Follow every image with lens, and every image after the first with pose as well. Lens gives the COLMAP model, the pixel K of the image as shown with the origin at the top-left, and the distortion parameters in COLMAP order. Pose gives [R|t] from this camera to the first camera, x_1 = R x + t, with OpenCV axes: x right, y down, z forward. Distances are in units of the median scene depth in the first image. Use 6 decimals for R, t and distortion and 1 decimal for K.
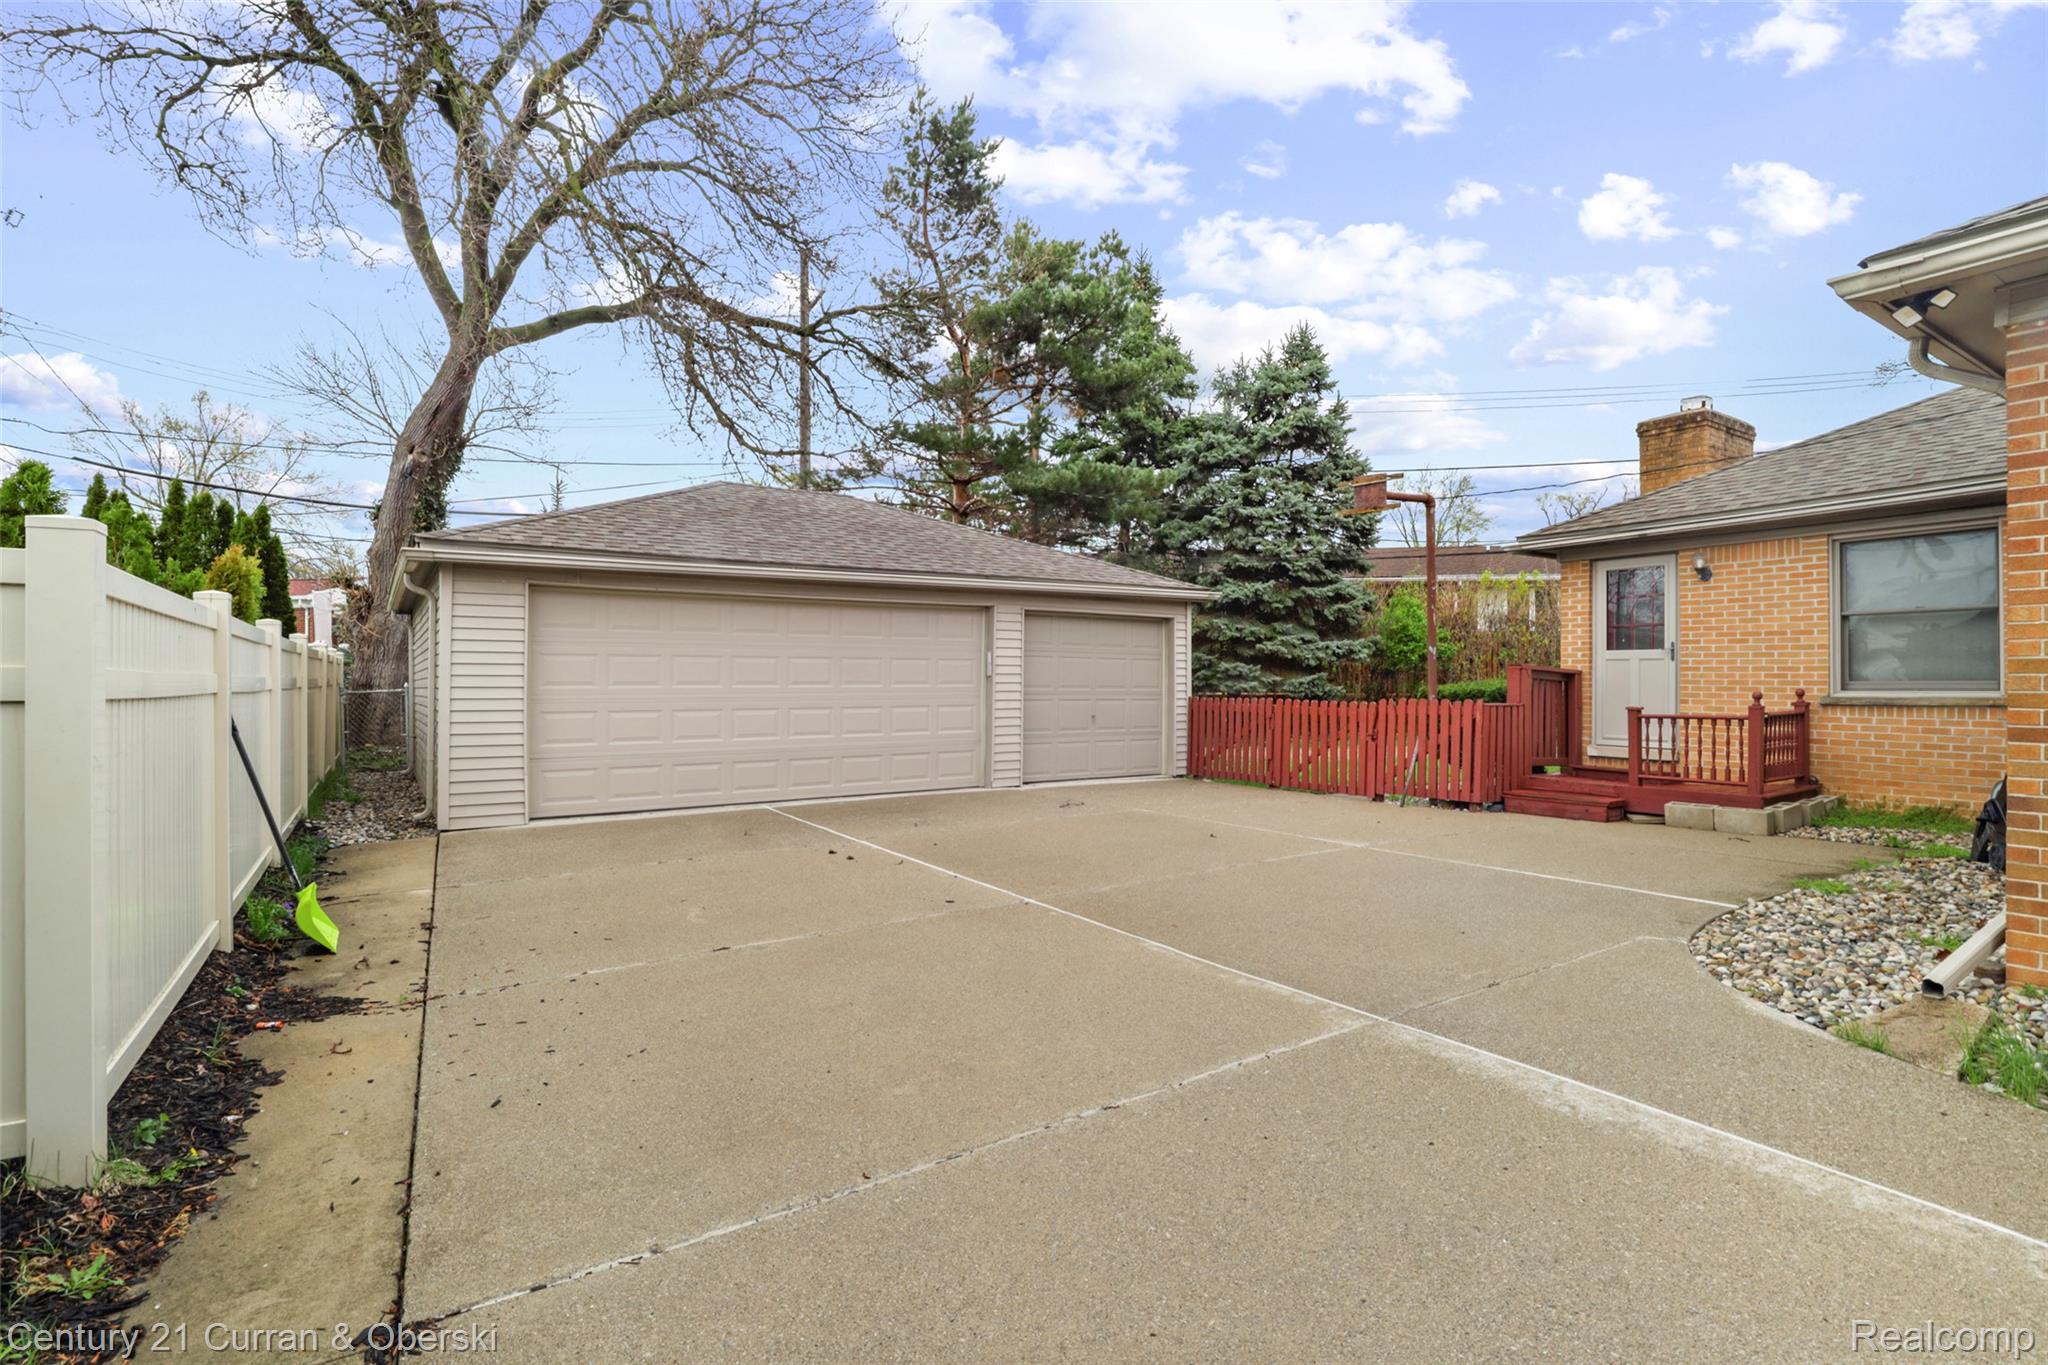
lens RADIAL K [[973.8, 0, 1024.0], [0, 973.8, 682.5], [0, 0, 1]] dist [-0.032580, 0.000382]
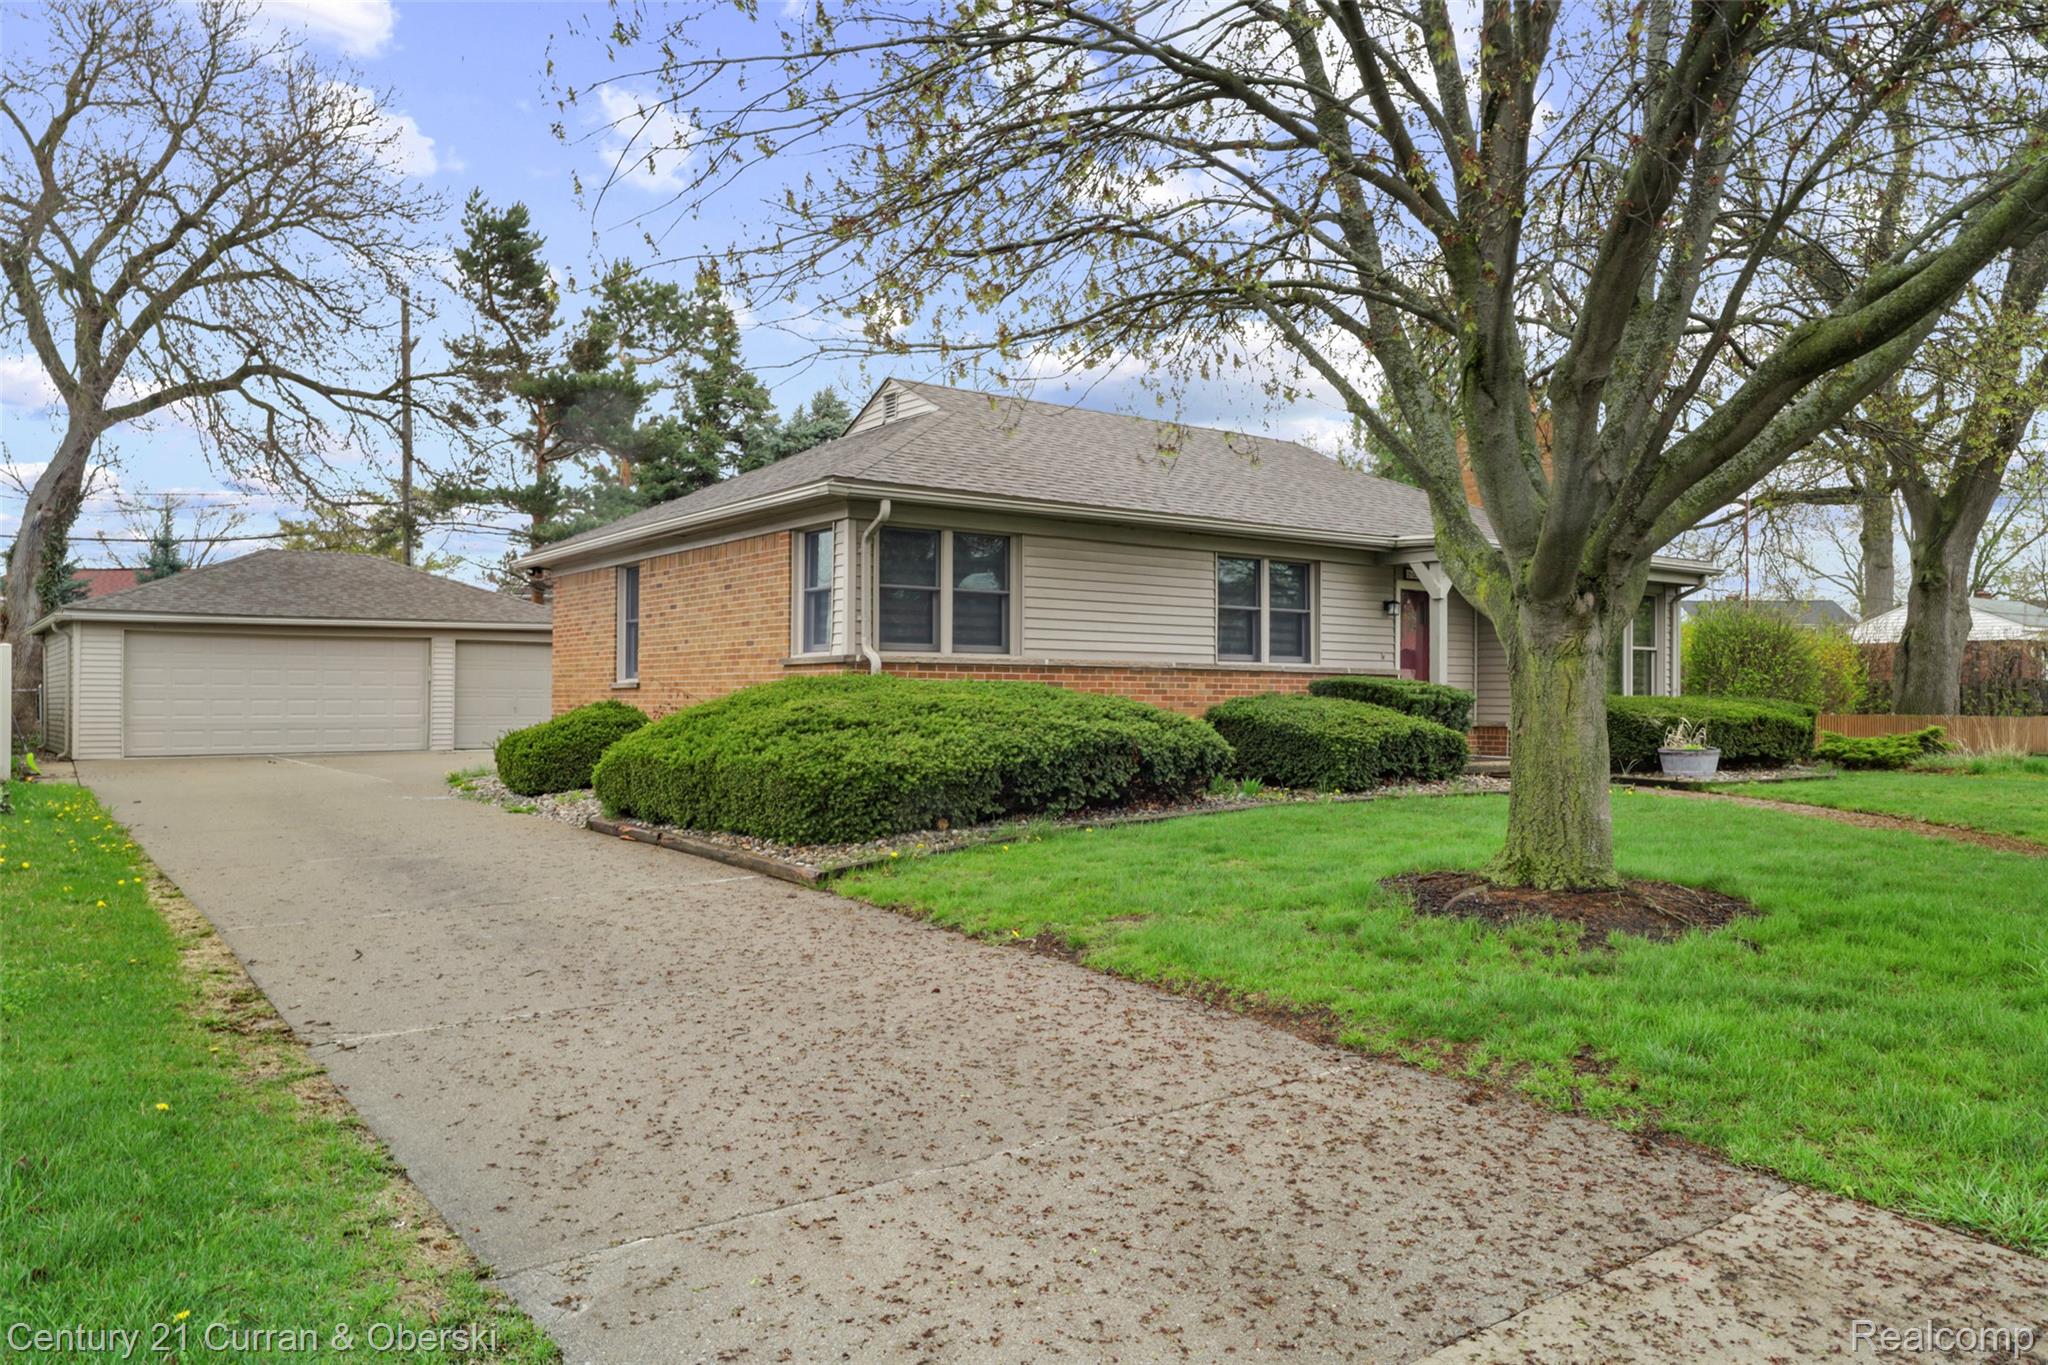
lens RADIAL K [[1457.5, 0, 1026.3], [0, 1457.5, 710.7], [0, 0, 1]] dist [0.003429, -0.003844]
pose [[0.998503, 0.002646, 0.054634, 0.574531], [-0.002935, 0.999982, 0.005197, 0.018638], [-0.054620, -0.005350, 0.998493, -1.022237]]
